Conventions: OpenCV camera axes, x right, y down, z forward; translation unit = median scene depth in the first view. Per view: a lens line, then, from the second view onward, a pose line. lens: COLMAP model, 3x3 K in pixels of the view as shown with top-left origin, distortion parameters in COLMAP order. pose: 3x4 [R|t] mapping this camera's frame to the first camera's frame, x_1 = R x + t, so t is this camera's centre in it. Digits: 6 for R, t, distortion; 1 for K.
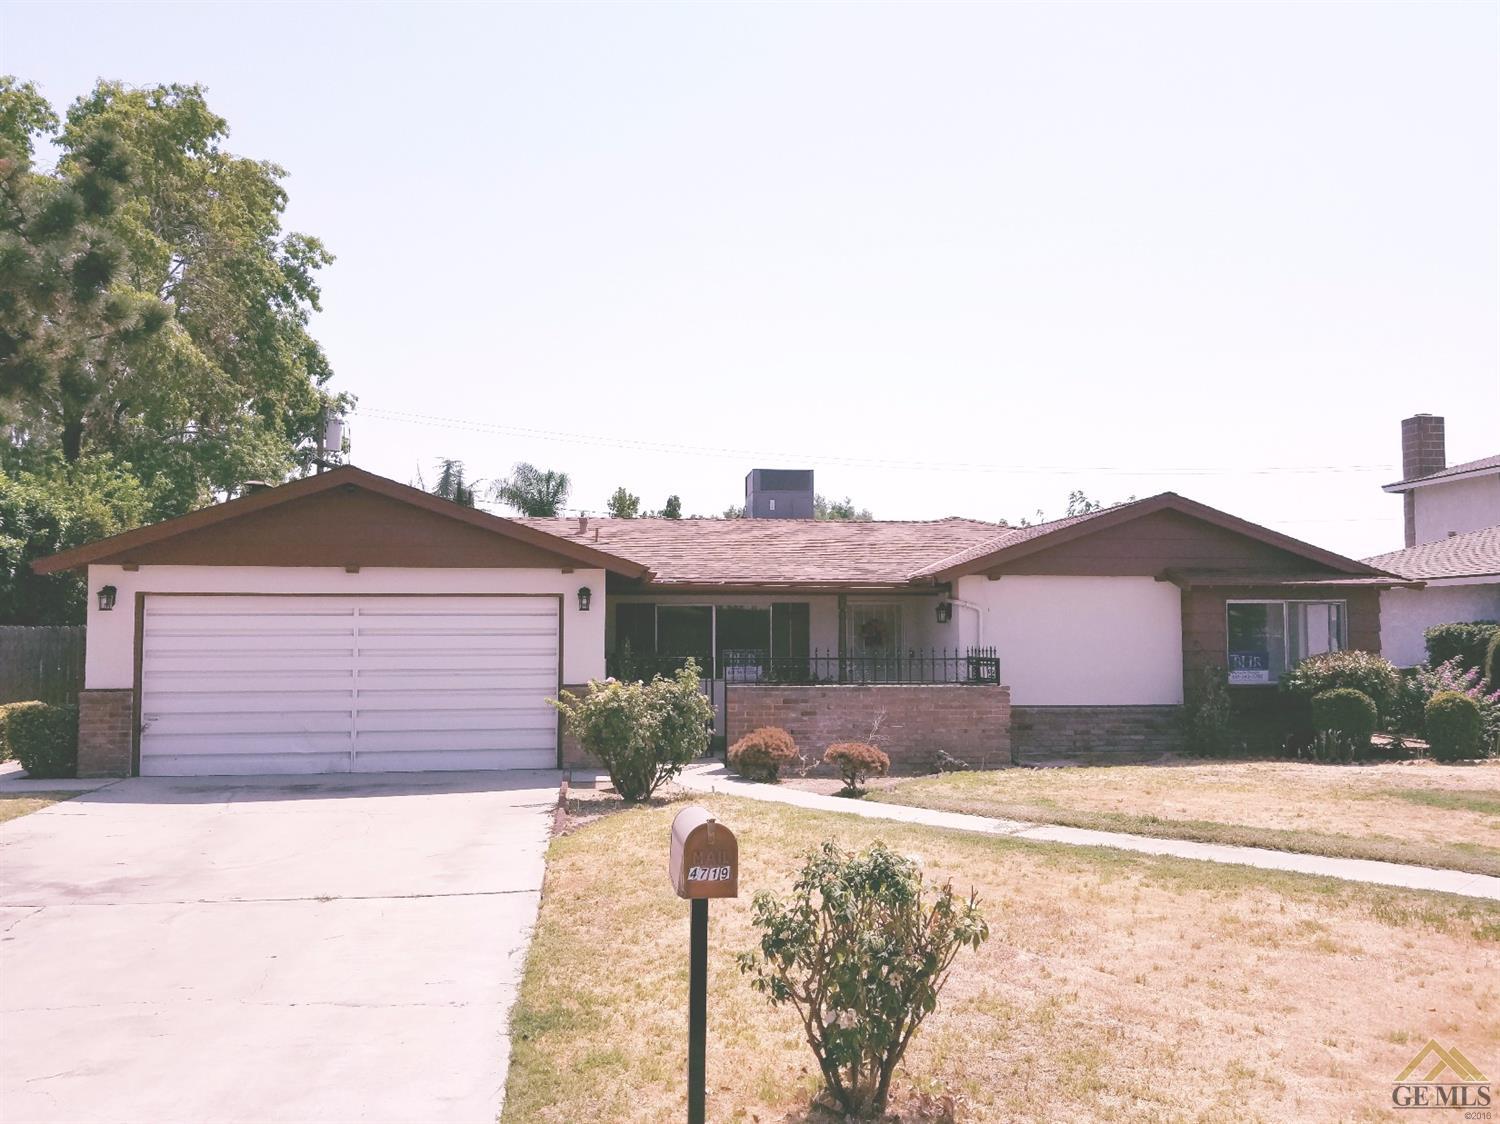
lens RADIAL K [[1135.6, 0, 750.0], [0, 1135.6, 562.0], [0, 0, 1]] dist [0.090667, -0.133375]
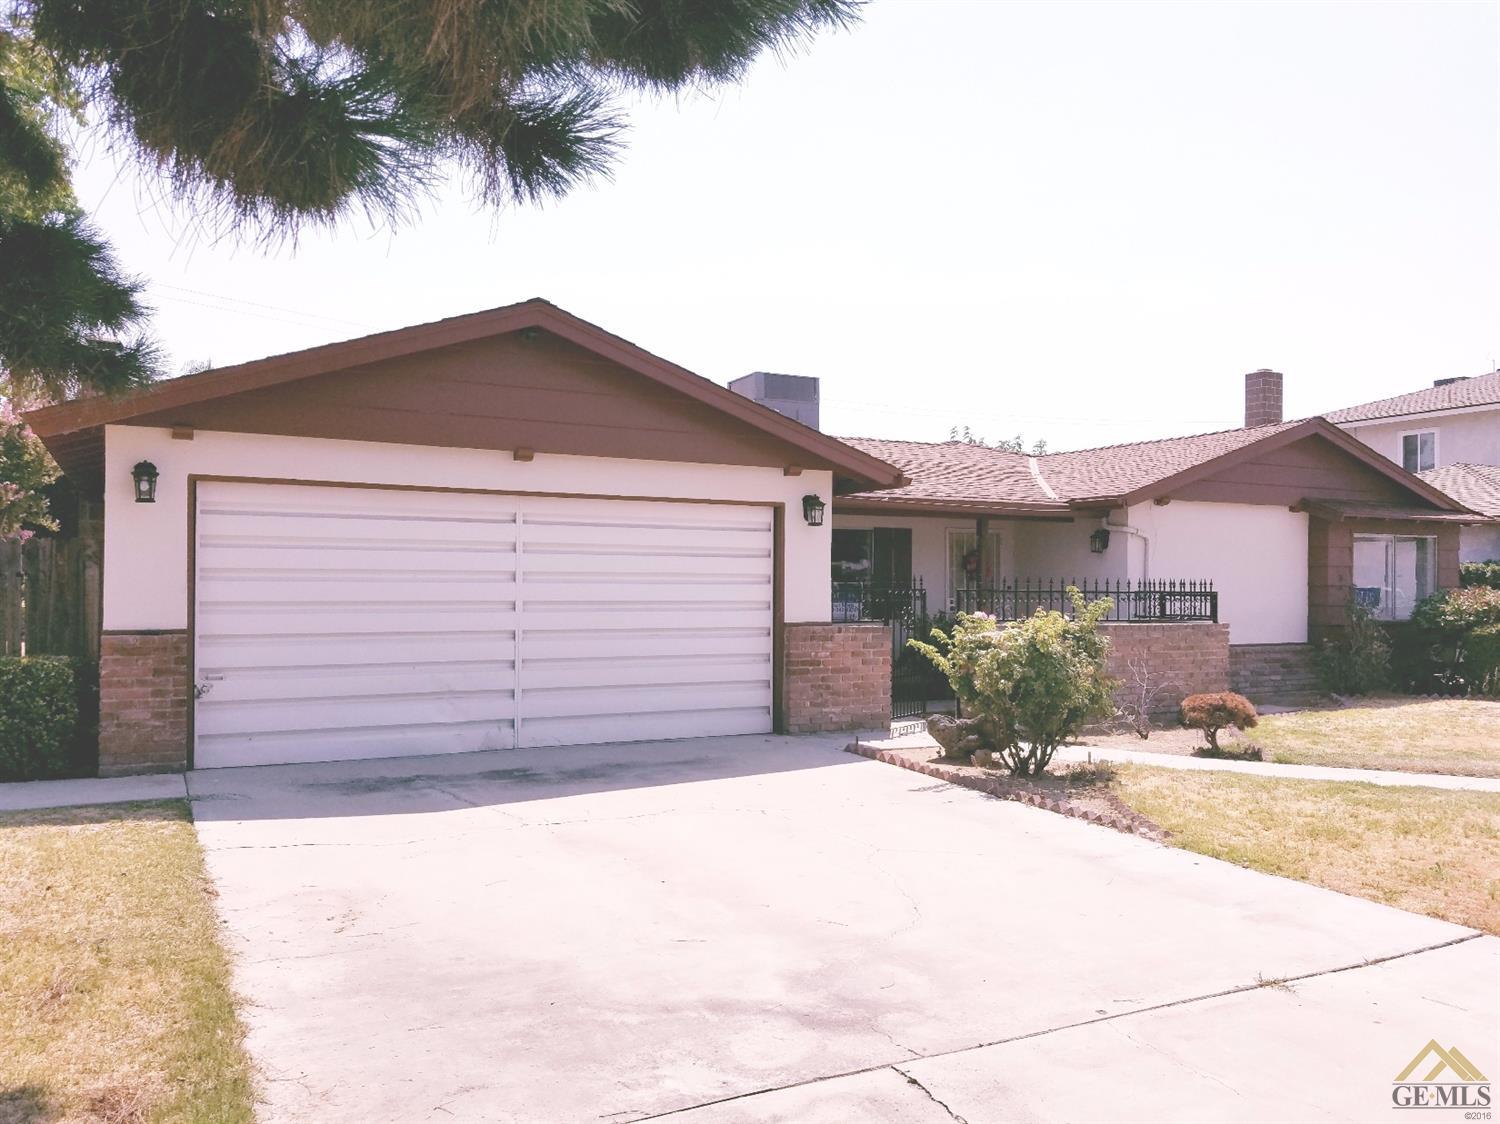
lens RADIAL K [[1135.6, 0, 750.0], [0, 1135.6, 562.0], [0, 0, 1]] dist [0.090667, -0.133375]
pose [[0.941202, 0.014805, 0.337520, -0.437972], [-0.031325, 0.998560, 0.043550, 0.035322], [-0.336390, -0.051562, 0.940310, 0.301783]]
